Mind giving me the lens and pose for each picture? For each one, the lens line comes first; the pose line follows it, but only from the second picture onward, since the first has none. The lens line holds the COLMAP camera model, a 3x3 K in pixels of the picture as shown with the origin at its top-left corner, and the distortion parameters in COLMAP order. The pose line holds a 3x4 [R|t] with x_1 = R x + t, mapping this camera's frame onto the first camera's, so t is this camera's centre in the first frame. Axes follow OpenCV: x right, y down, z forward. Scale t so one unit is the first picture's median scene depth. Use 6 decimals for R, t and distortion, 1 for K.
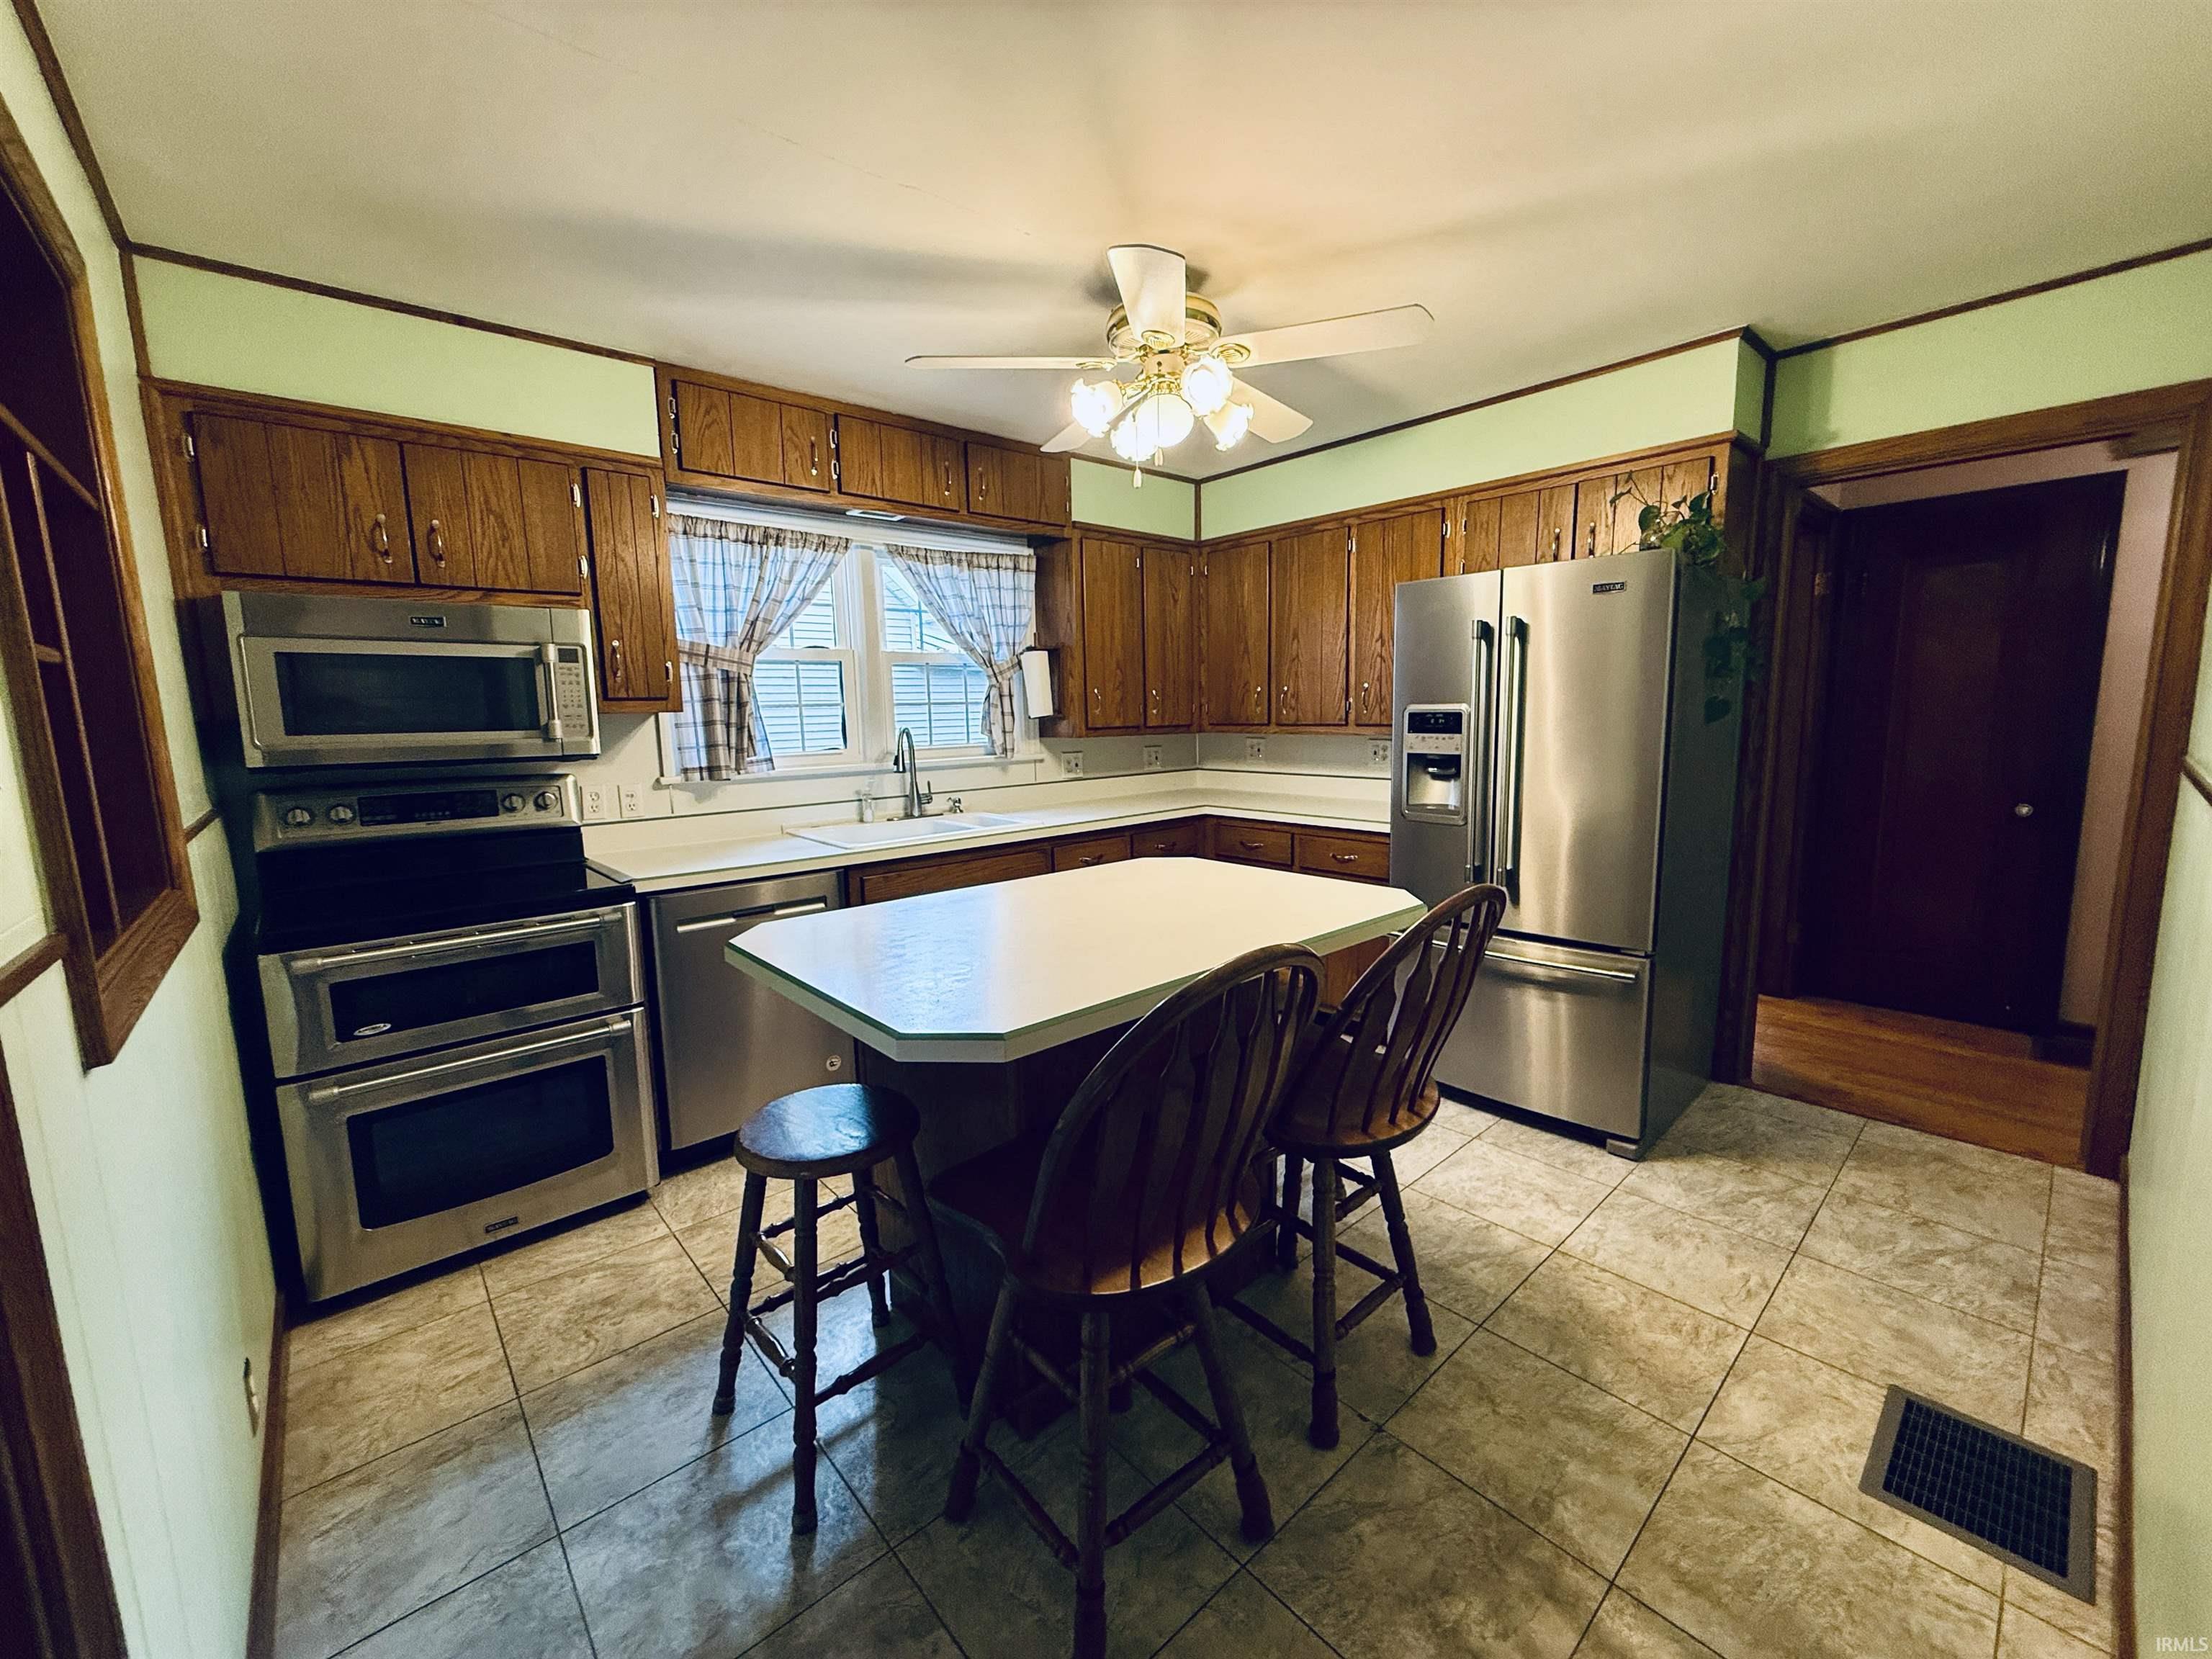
lens RADIAL K [[883.2, 0, 1104.8], [0, 883.2, 827.2], [0, 0, 1]] dist [0.002299, 0.000061]
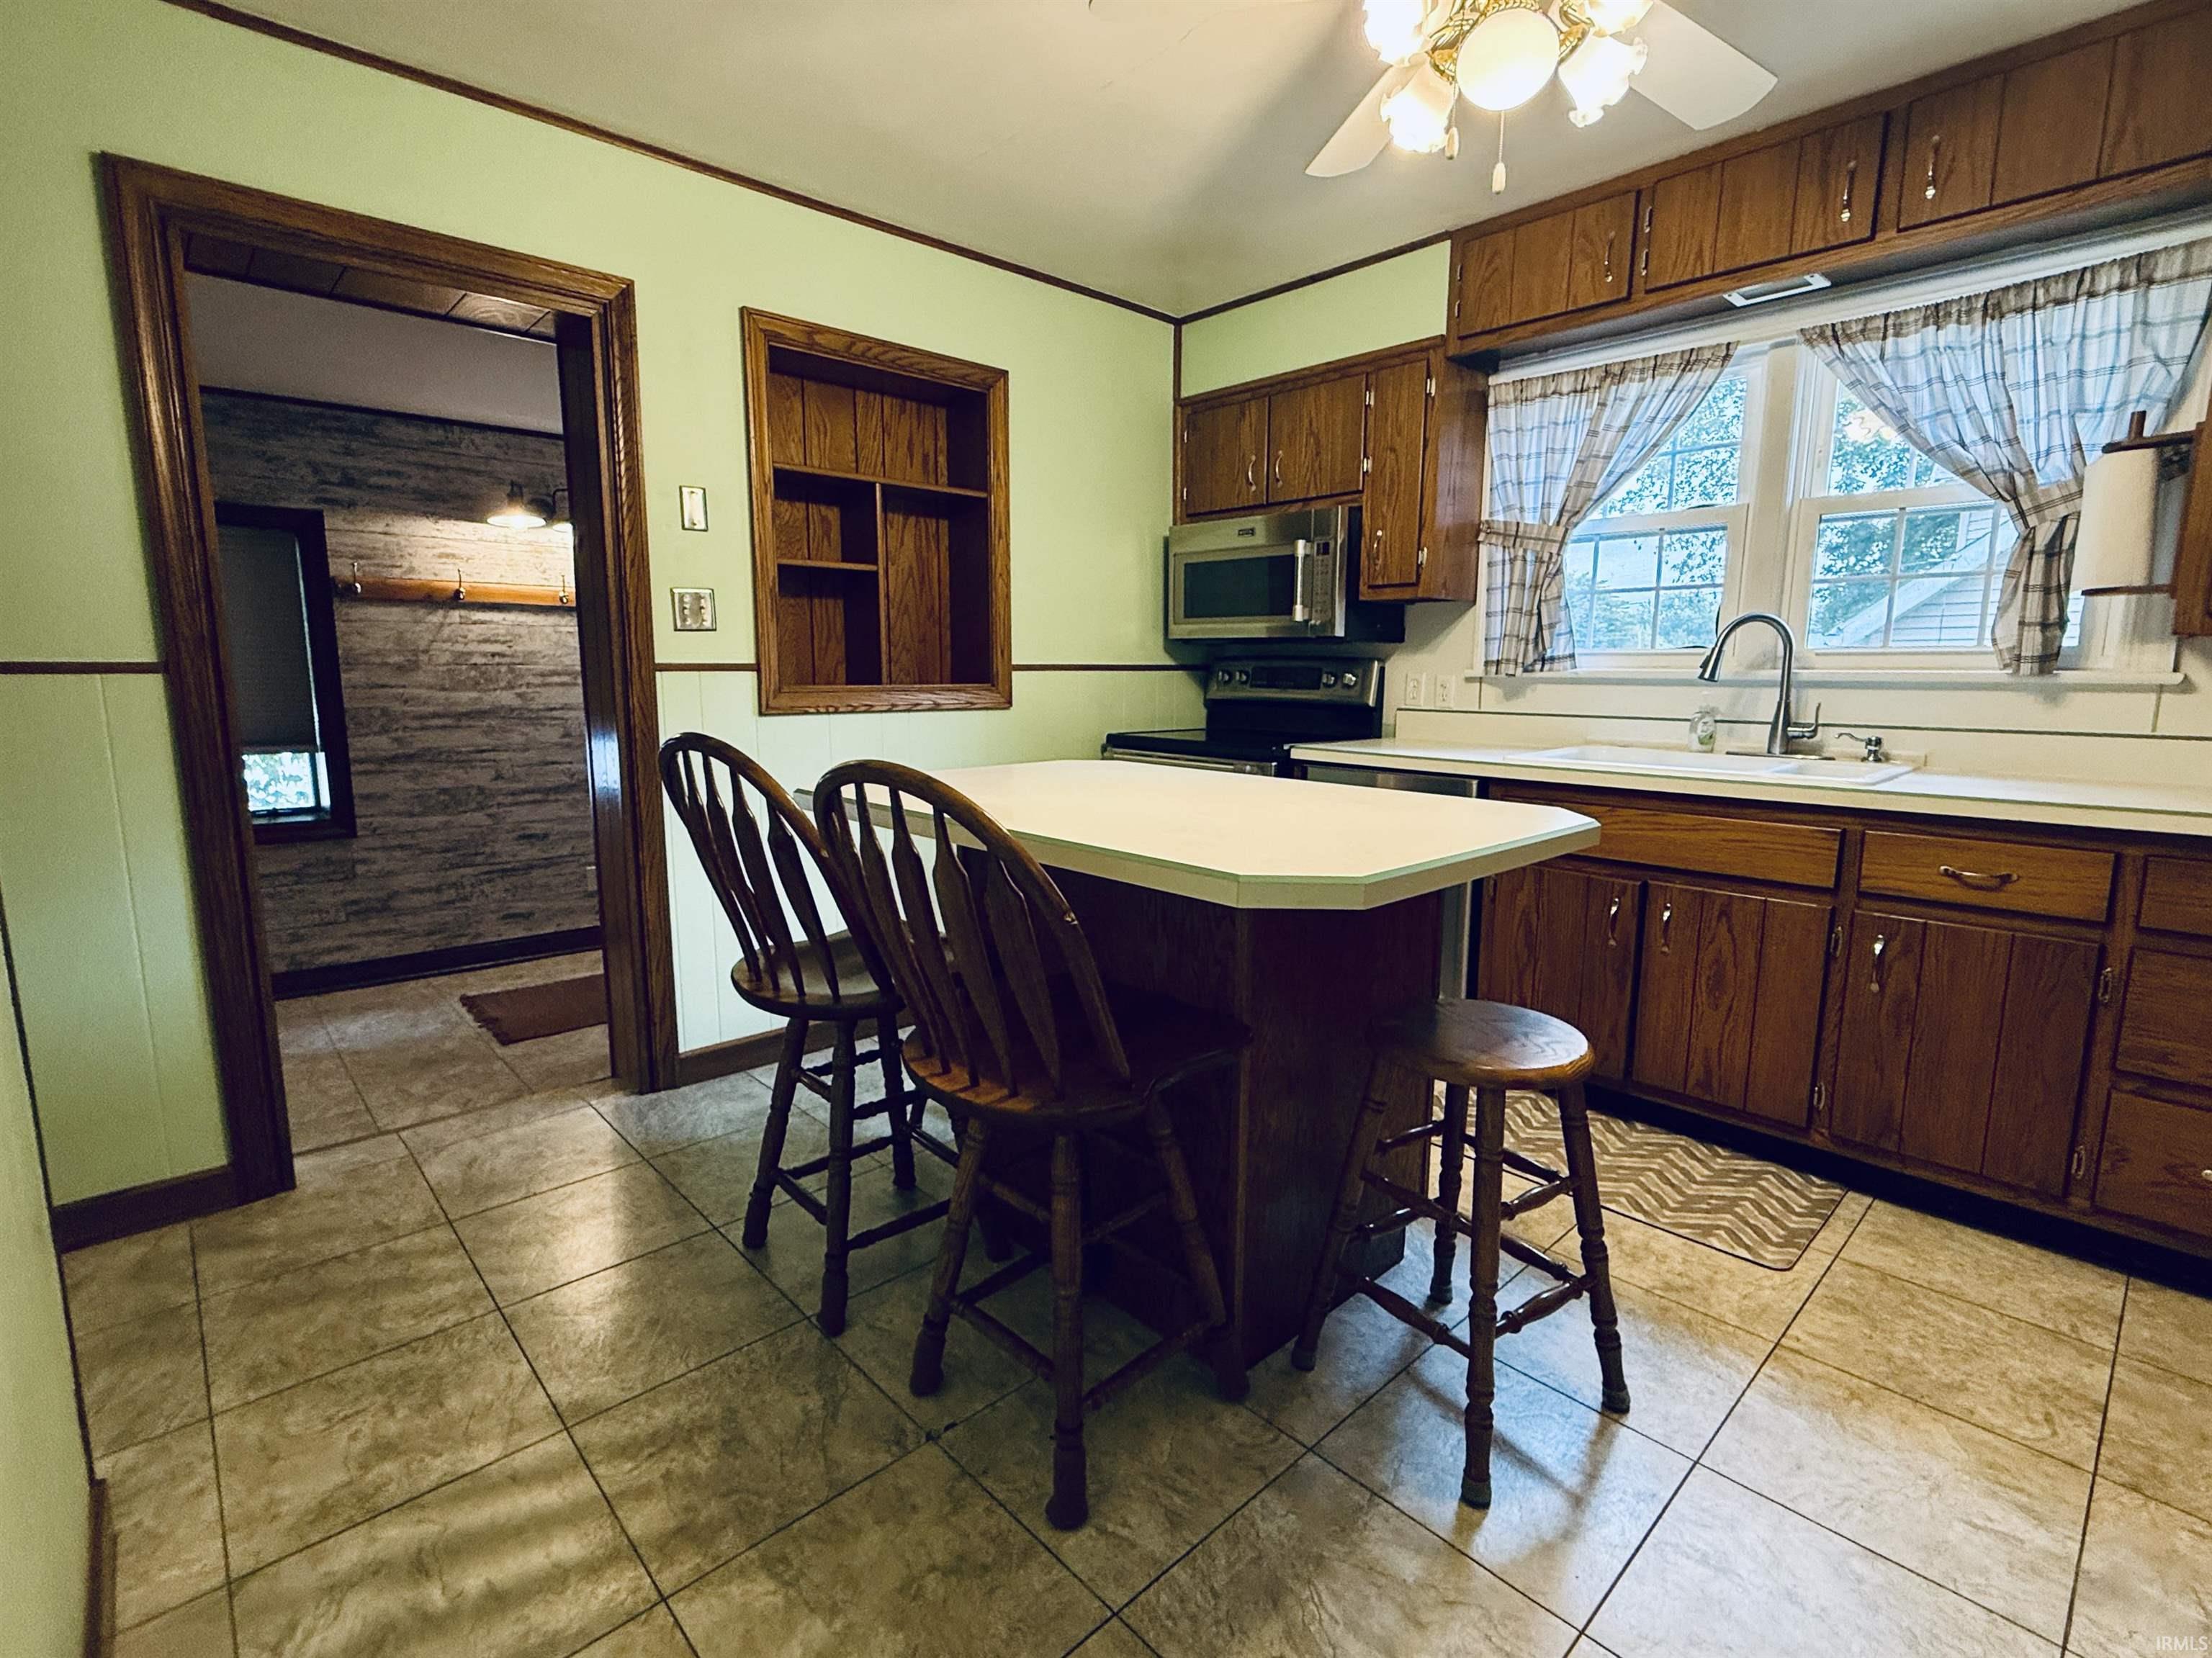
lens RADIAL K [[1039.1, 0, 1104.5], [0, 1039.1, 827.7], [0, 0, 1]] dist [0.000185, 0.000556]
pose [[0.022300, 0.175148, -0.984290, 0.621640], [-0.138463, 0.975587, 0.170462, -0.025028], [0.990117, 0.132486, 0.046007, 0.561582]]
